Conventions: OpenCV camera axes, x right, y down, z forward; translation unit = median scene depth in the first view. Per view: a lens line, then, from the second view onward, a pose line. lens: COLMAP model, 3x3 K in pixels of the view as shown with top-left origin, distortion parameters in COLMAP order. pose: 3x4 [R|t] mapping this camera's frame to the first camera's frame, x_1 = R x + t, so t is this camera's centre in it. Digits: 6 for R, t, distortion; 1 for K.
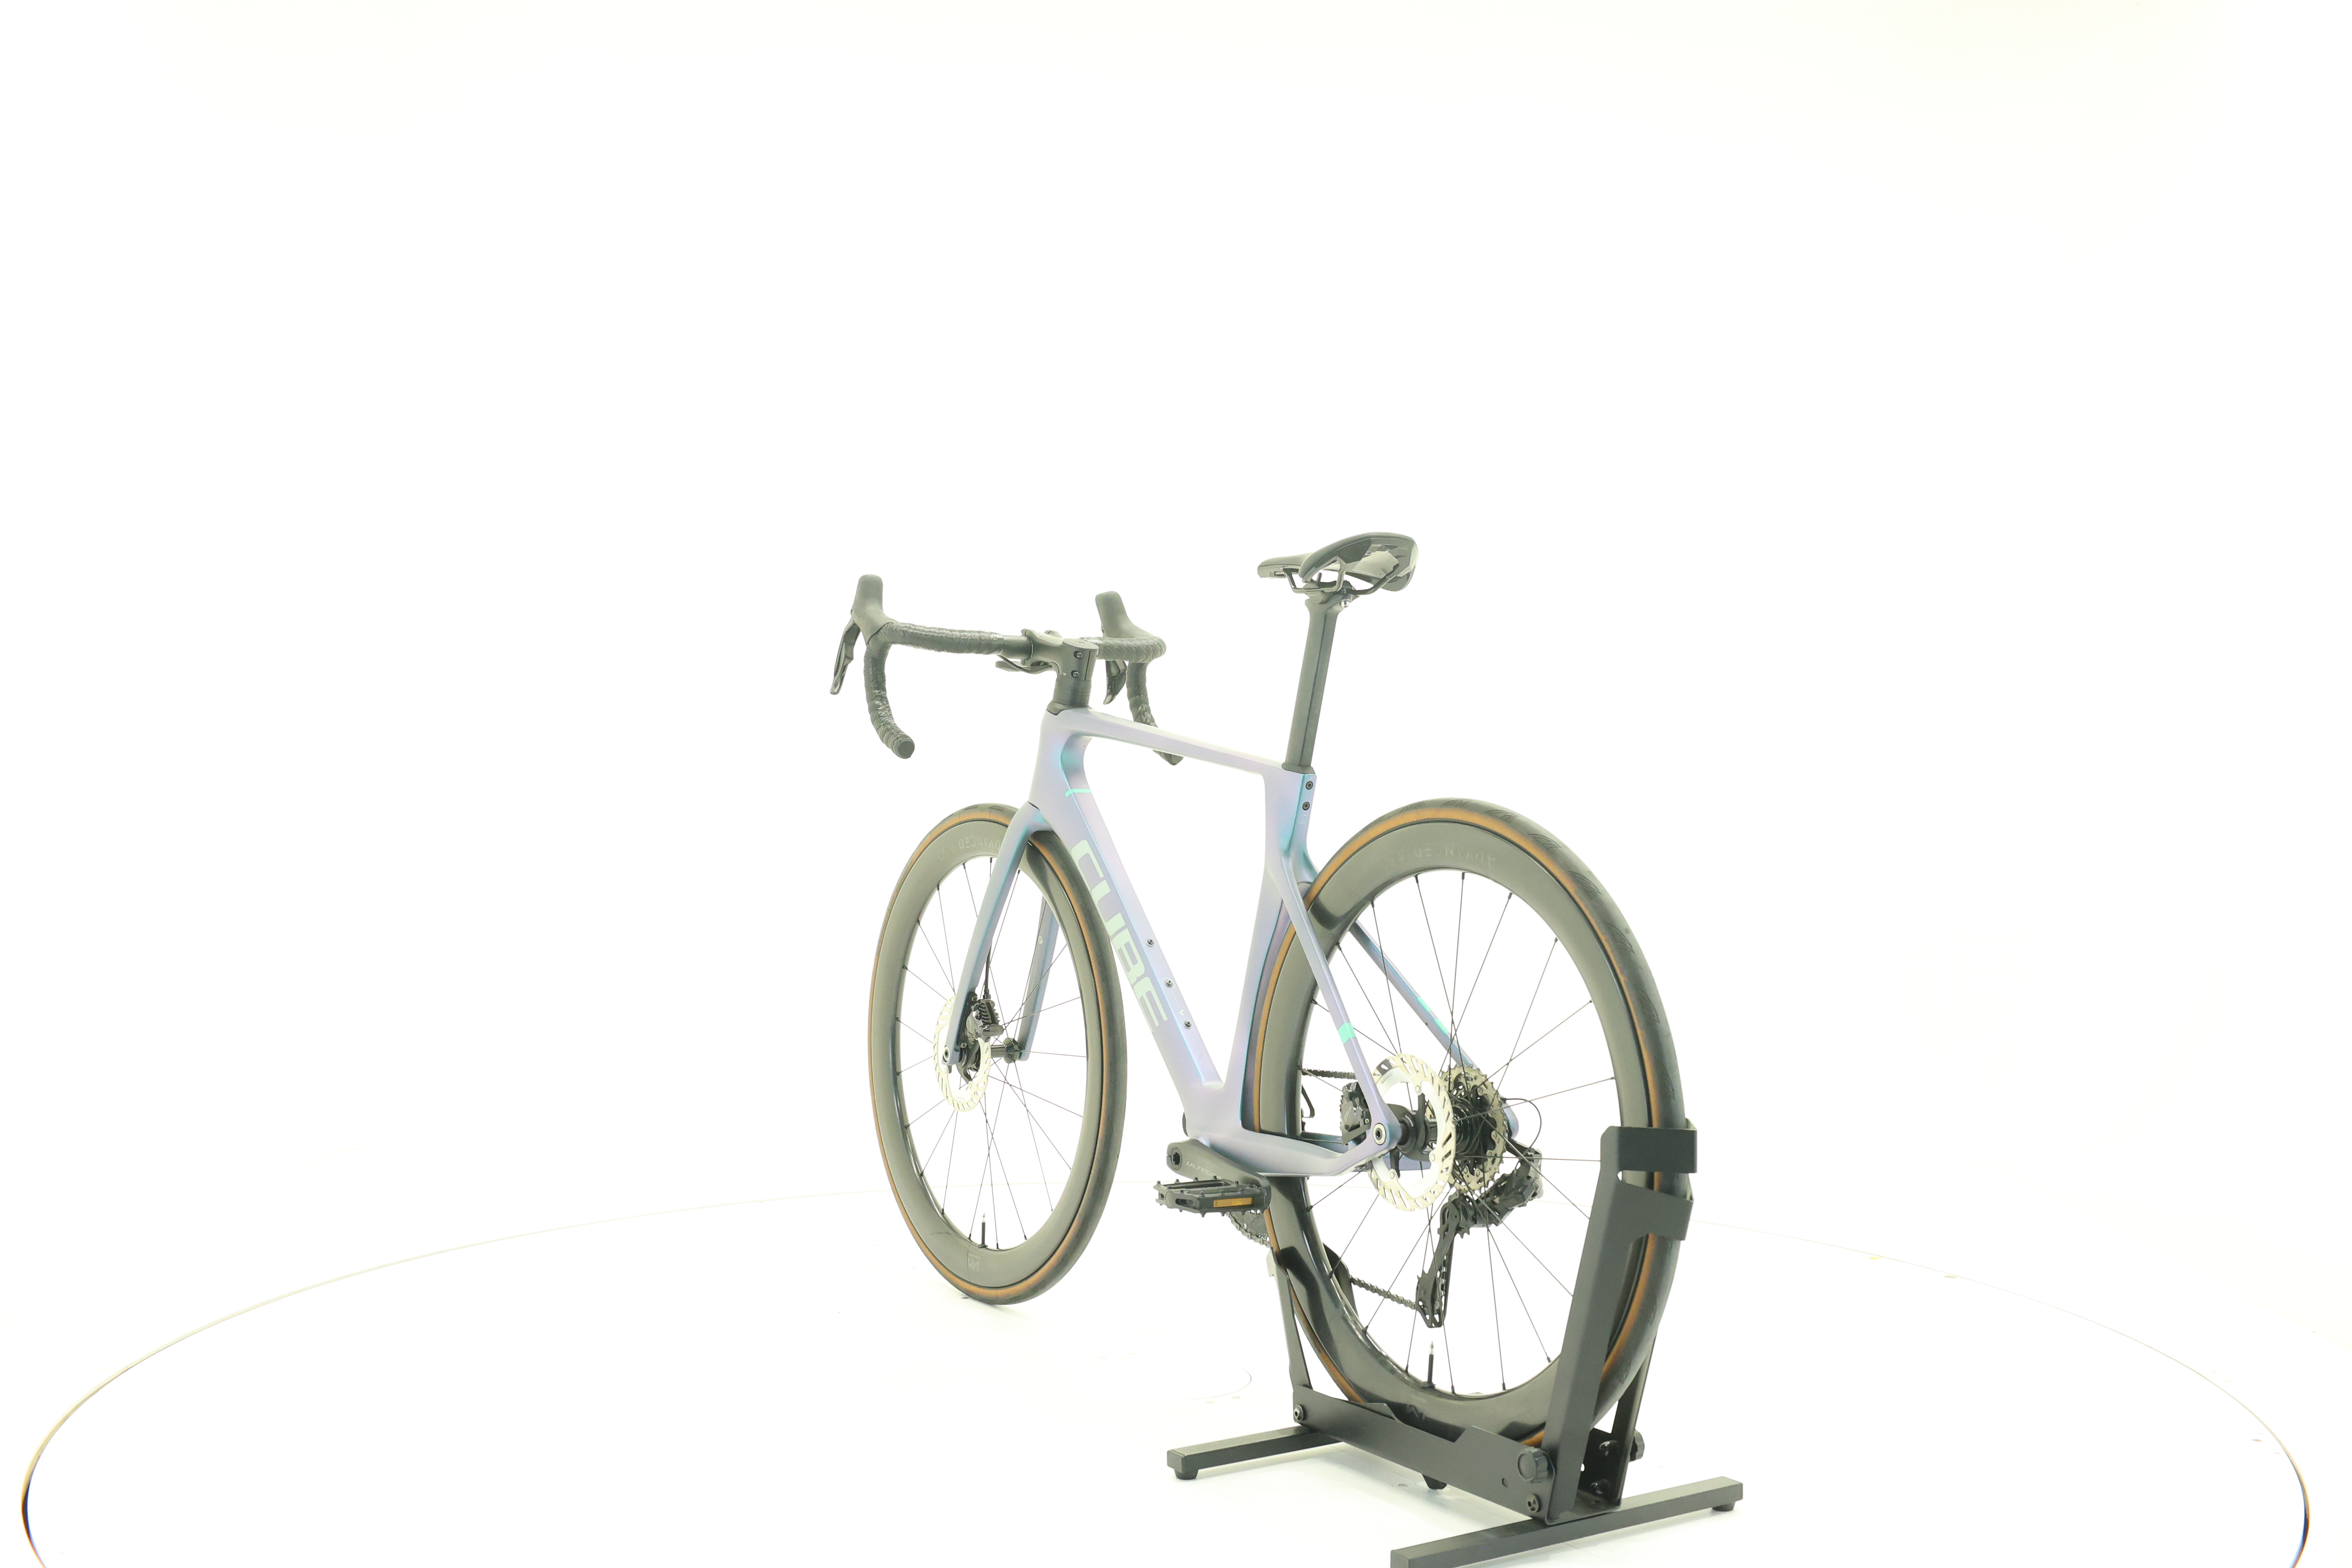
lens RADIAL K [[2468.5, 0, 1175.5], [0, 2468.5, 772.2], [0, 0, 1]] dist [0.000452, 0.000000]
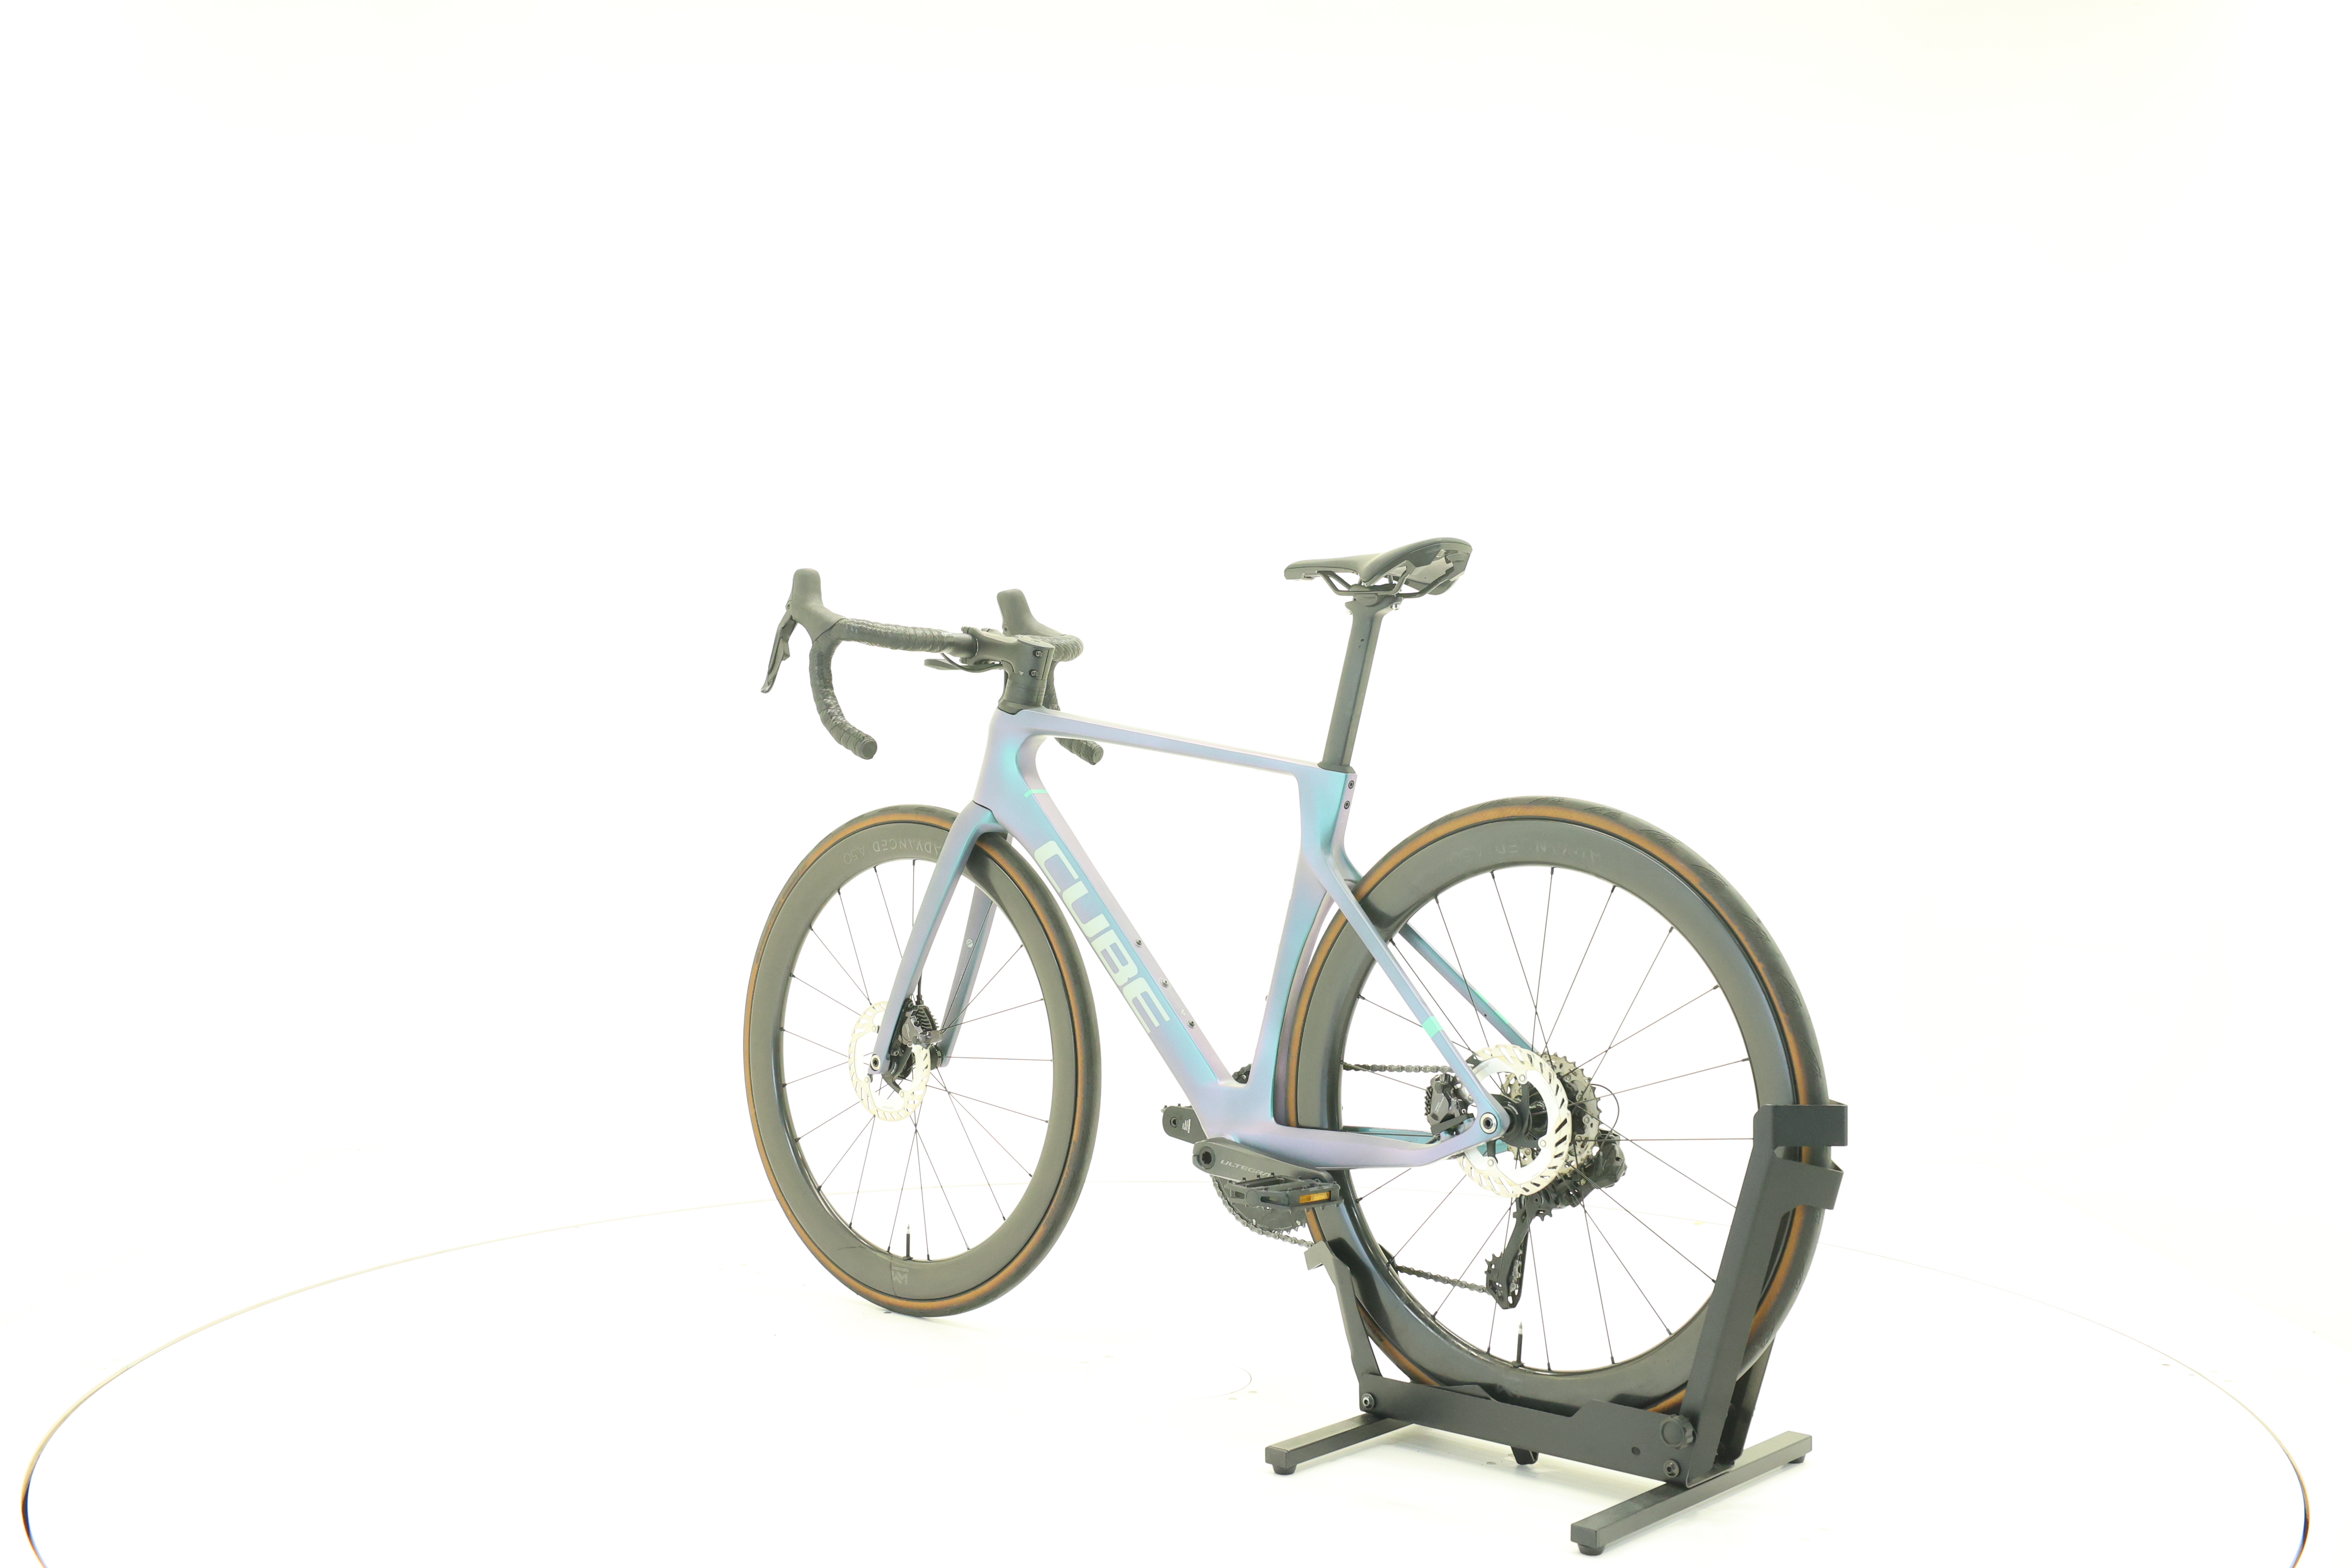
lens RADIAL K [[2468.5, 0, 1183.0], [0, 2468.5, 775.8], [0, 0, 1]] dist [0.000452, 0.000000]
pose [[0.964808, -0.004470, 0.262918, -0.279854], [0.003701, 0.999987, 0.003422, -0.002091], [-0.262930, -0.002329, 0.964812, 0.037040]]
